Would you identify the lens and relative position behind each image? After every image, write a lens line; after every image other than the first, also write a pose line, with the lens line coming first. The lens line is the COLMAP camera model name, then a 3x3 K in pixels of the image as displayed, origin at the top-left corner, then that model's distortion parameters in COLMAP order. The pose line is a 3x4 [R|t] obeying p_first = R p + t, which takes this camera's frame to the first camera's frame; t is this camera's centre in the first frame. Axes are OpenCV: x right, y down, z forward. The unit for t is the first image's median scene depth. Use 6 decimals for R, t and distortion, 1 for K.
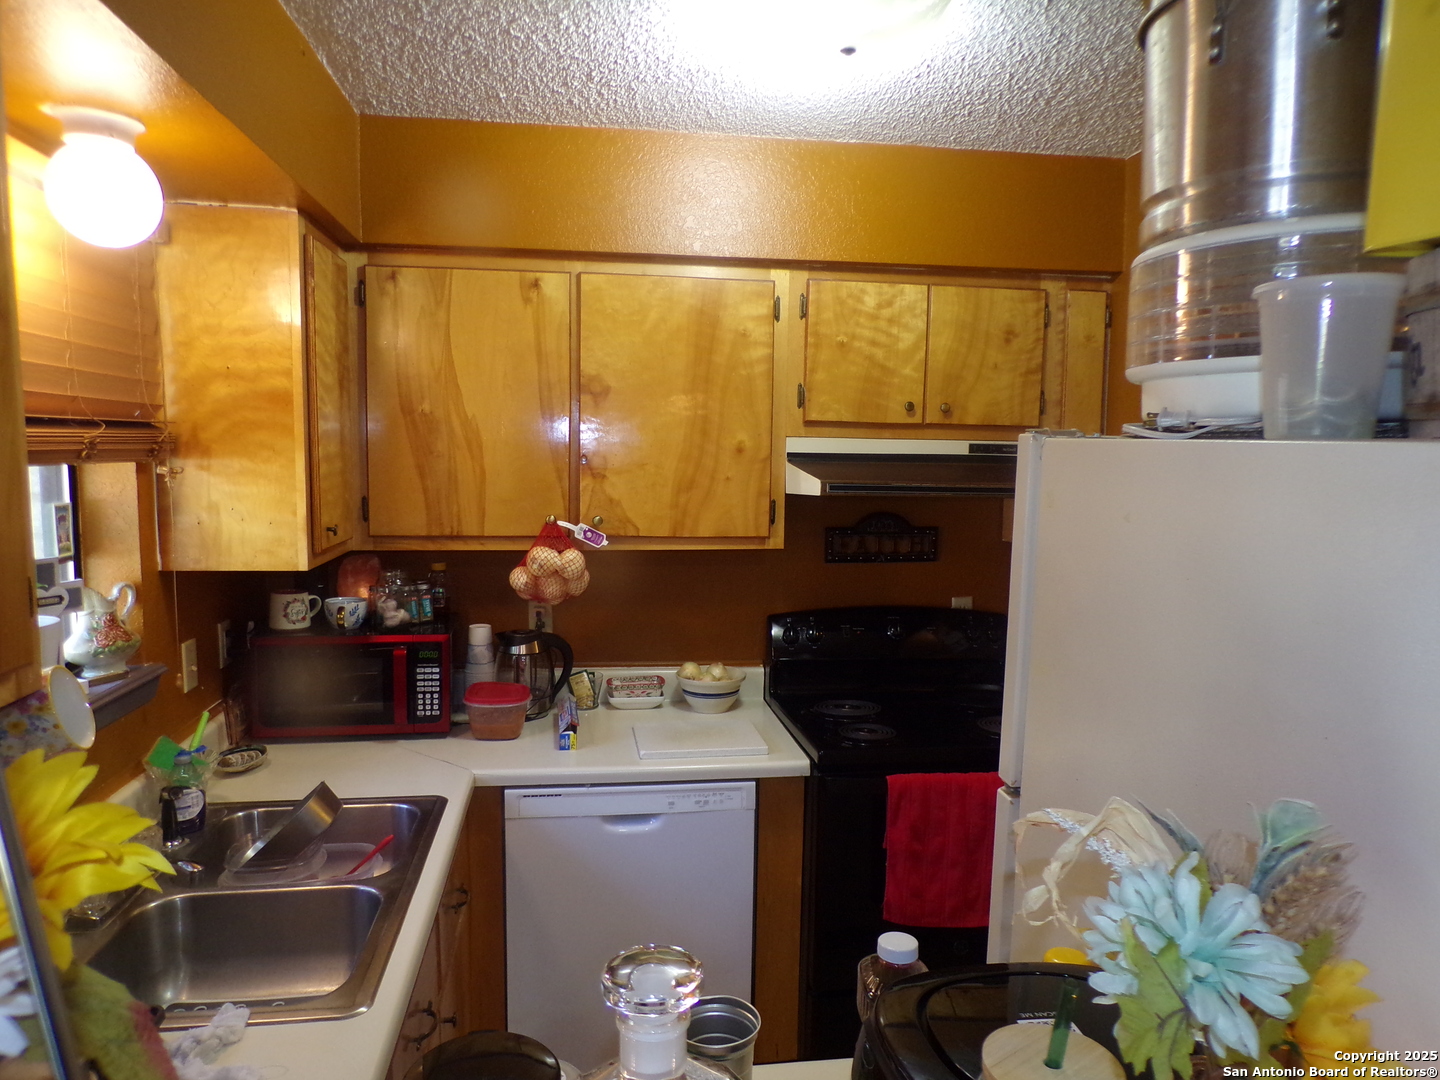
lens RADIAL K [[972.6, 0, 720.0], [0, 972.6, 540.0], [0, 0, 1]] dist [0.009480, 0.004275]
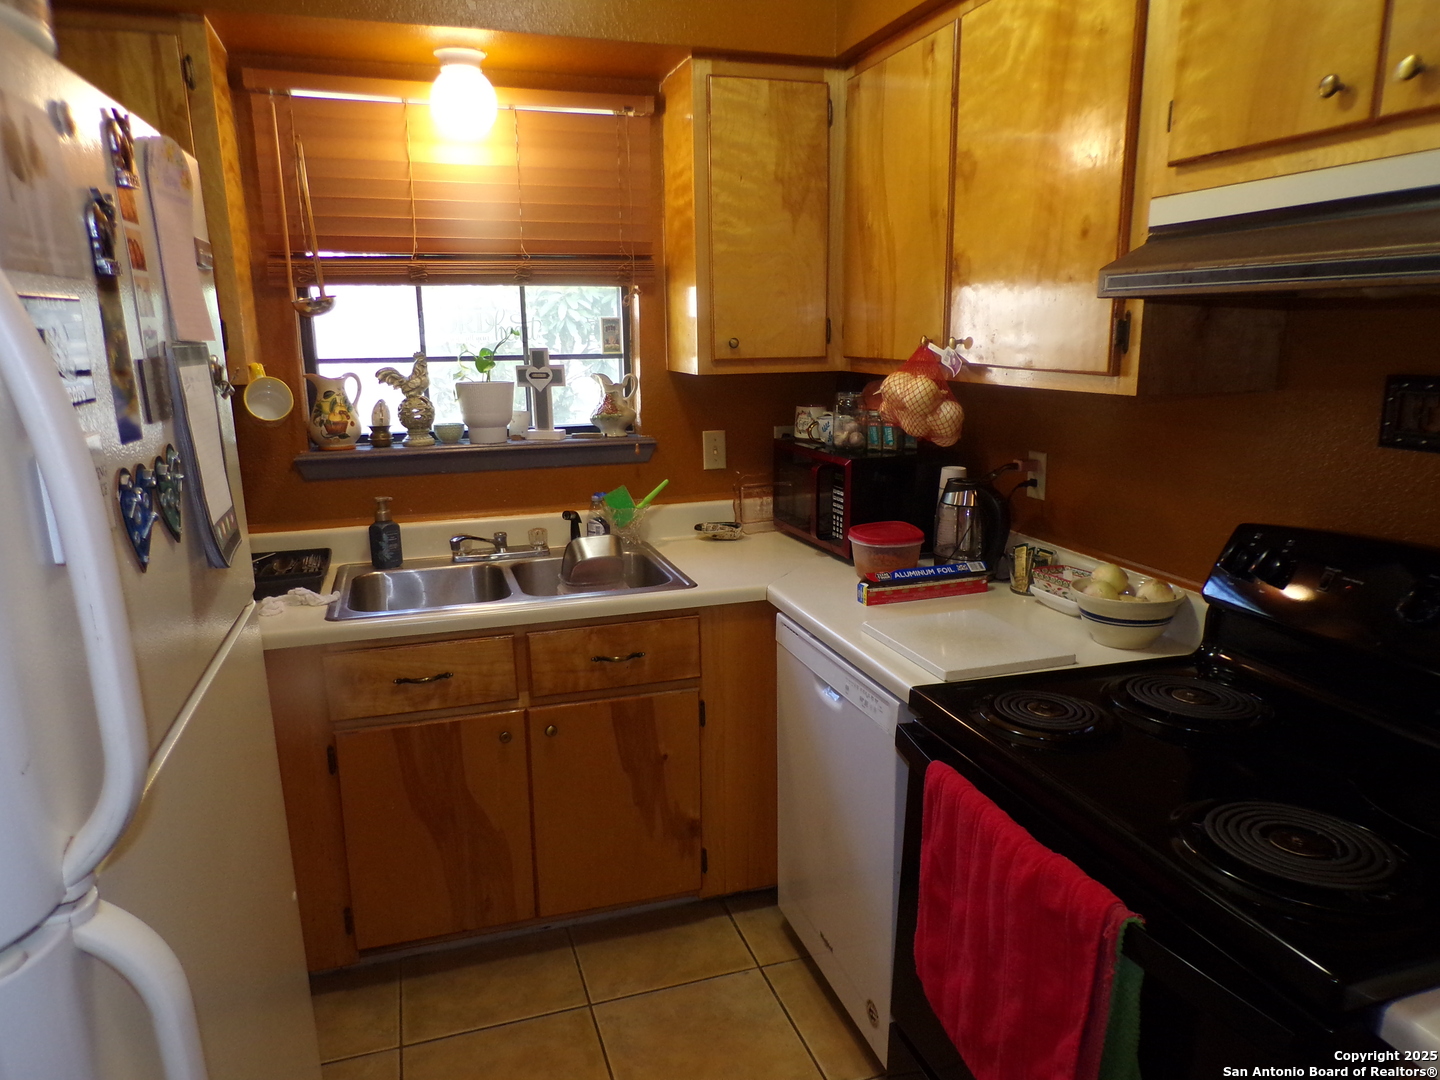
lens RADIAL K [[972.6, 0, 720.0], [0, 972.6, 540.0], [0, 0, 1]] dist [0.009480, 0.004275]
pose [[0.175225, 0.196891, -0.964640, 0.633753], [-0.079622, 0.979424, 0.185445, 0.004854], [0.981303, 0.044312, 0.187297, 0.669396]]
